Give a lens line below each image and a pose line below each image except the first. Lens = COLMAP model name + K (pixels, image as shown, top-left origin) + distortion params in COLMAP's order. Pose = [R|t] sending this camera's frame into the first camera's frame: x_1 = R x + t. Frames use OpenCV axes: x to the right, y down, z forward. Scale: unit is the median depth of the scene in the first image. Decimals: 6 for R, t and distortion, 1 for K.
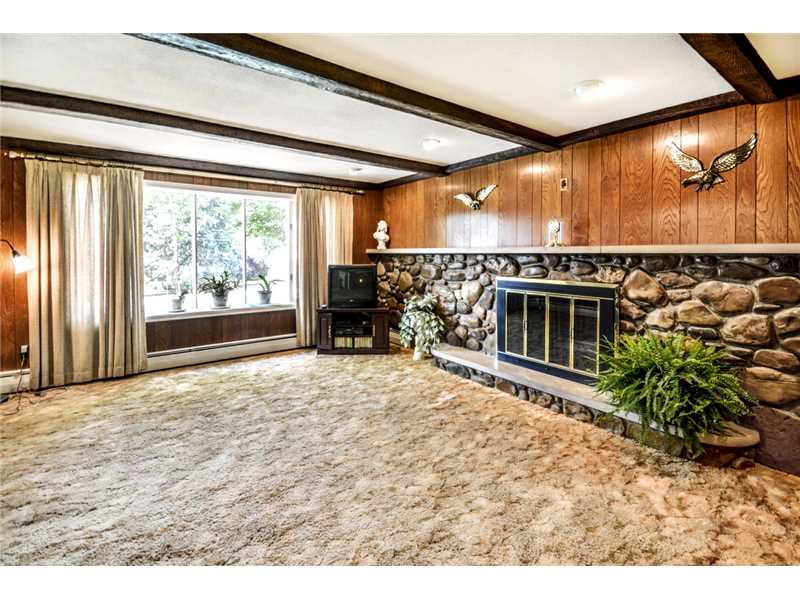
lens RADIAL K [[383.1, 0, 402.5], [0, 383.1, 258.3], [0, 0, 1]] dist [-0.001551, -0.000133]
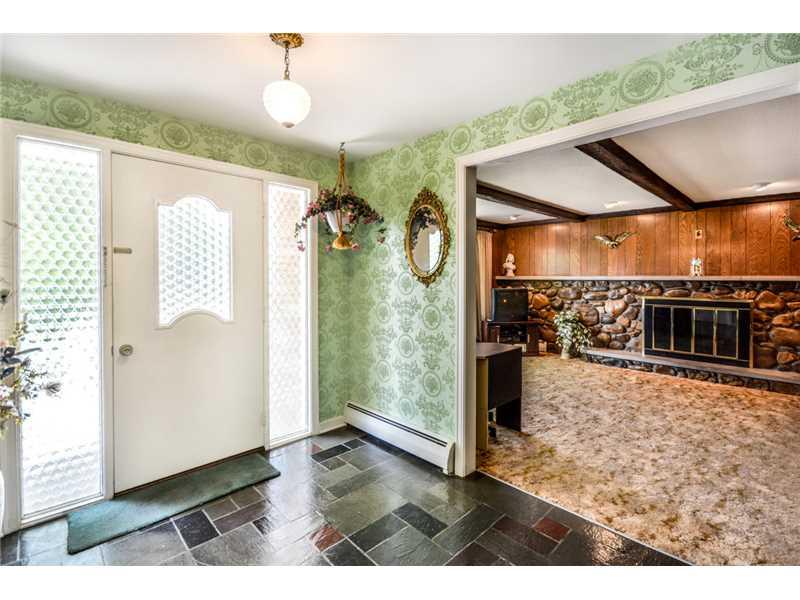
lens RADIAL K [[382.7, 0, 397.9], [0, 382.7, 280.2], [0, 0, 1]] dist [0.027385, -0.022125]
pose [[0.993125, 0.000940, 0.117057, -0.905058], [-0.000200, 0.999980, -0.006332, -0.003872], [-0.117060, 0.006265, 0.993105, -0.352954]]
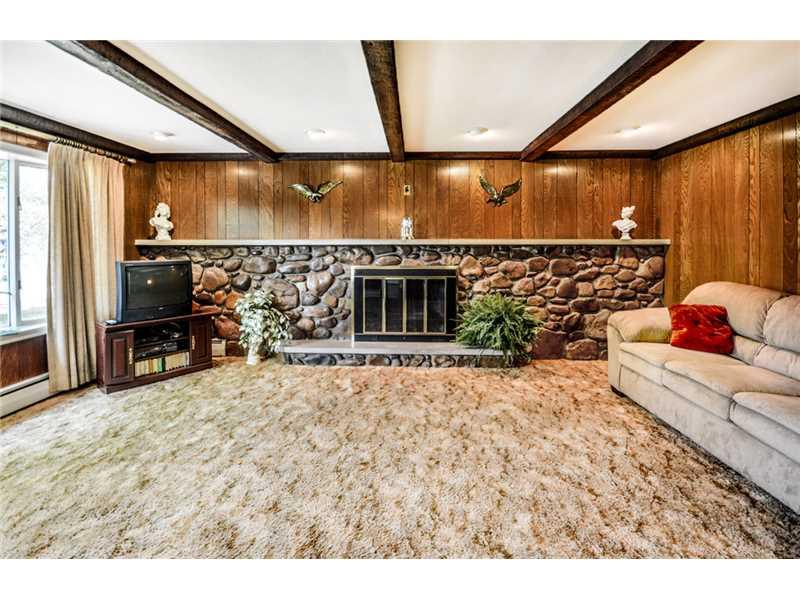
lens RADIAL K [[392.1, 0, 410.7], [0, 392.1, 247.8], [0, 0, 1]] dist [0.001519, -0.000173]
pose [[0.616573, -0.009818, 0.787236, -0.580751], [0.012145, 0.999922, 0.002958, -0.006049], [-0.787204, 0.007737, 0.616644, 0.189607]]
